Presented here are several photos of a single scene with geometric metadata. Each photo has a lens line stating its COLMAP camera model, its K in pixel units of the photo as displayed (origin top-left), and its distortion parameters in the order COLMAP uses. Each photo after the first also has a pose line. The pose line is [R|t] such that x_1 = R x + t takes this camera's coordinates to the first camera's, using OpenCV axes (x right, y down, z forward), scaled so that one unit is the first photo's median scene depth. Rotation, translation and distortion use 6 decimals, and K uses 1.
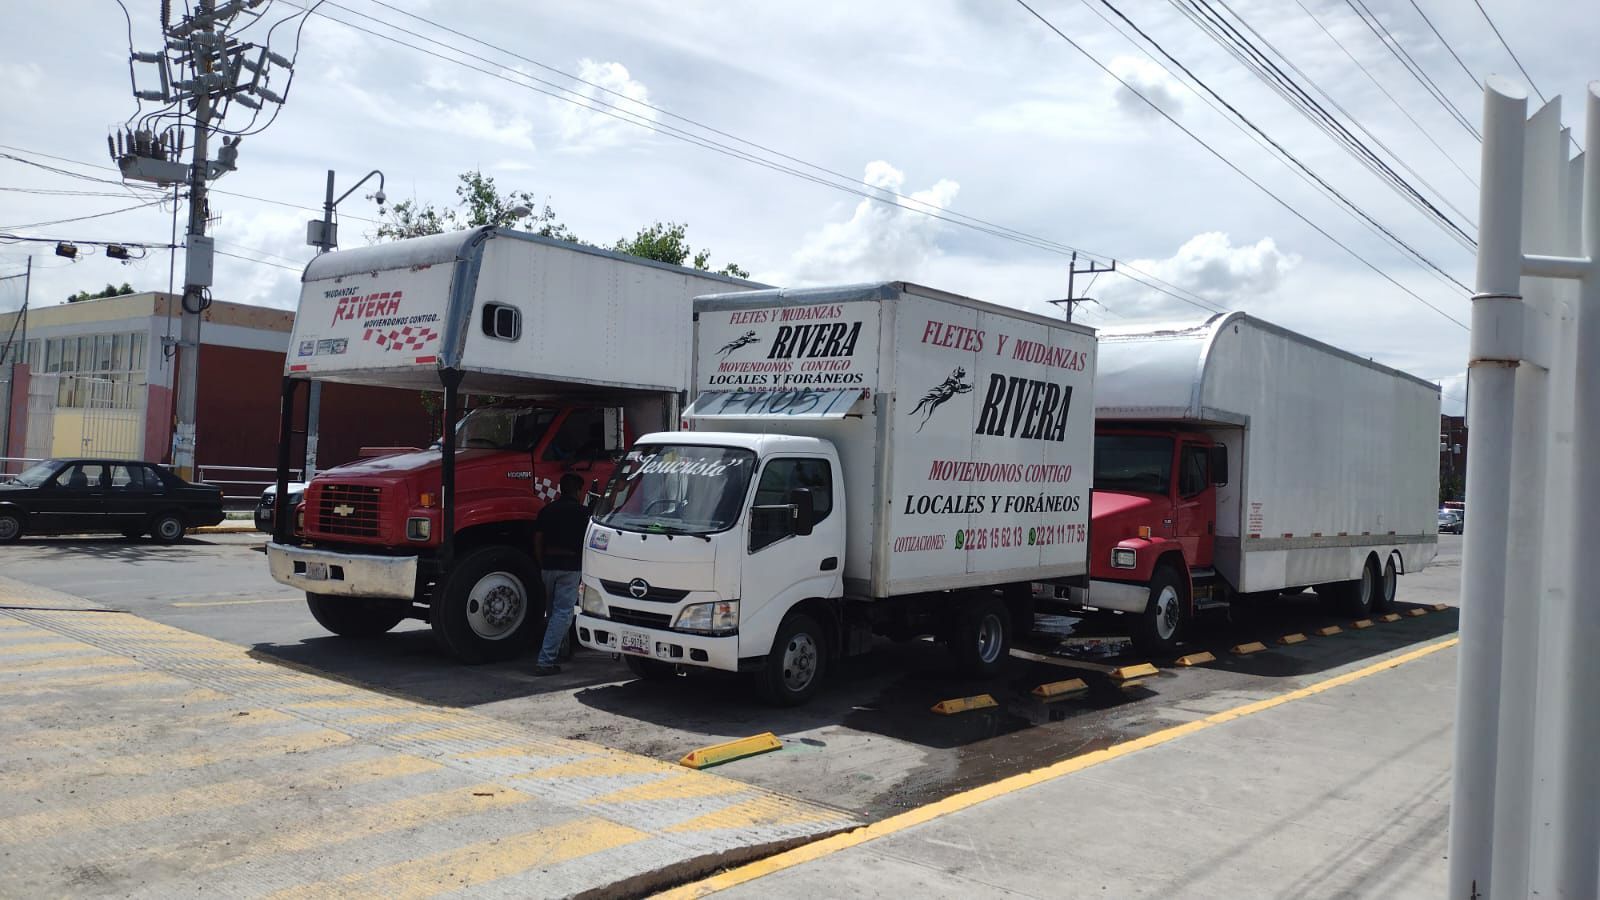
lens RADIAL K [[1181.3, 0, 802.1], [0, 1181.3, 453.0], [0, 0, 1]] dist [0.004575, -0.008583]
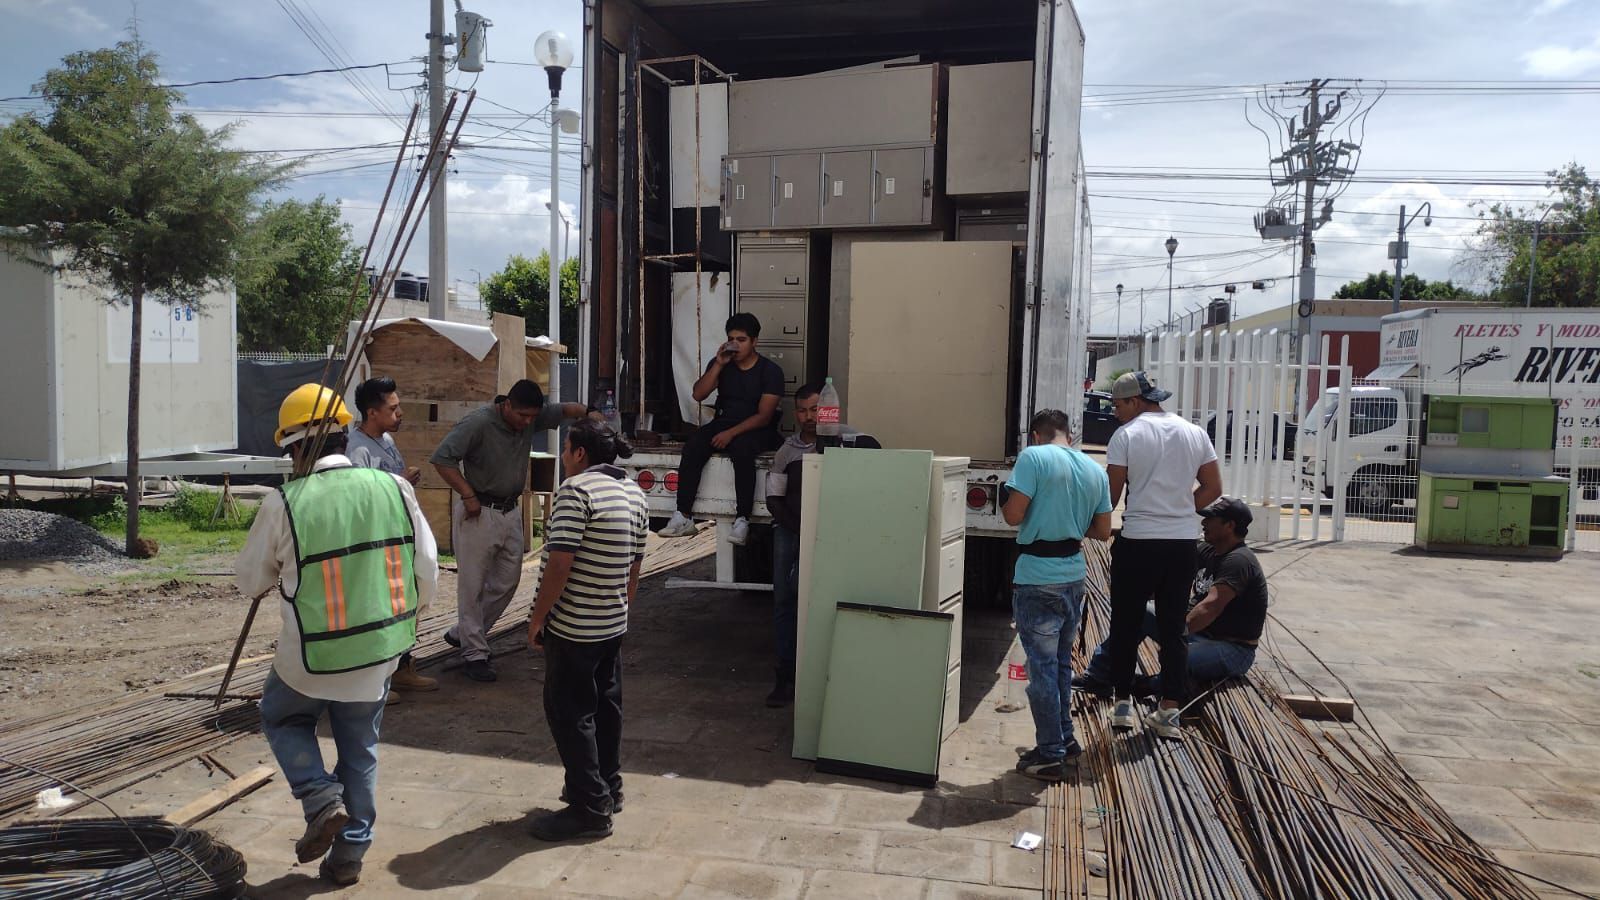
lens RADIAL K [[1181.3, 0, 799.6], [0, 1181.3, 452.6], [0, 0, 1]] dist [0.004575, -0.008583]
pose [[0.498451, 0.012796, -0.866823, 5.003889], [0.017200, 0.999548, 0.024646, 0.121198], [0.866747, -0.027194, 0.498006, -3.636819]]
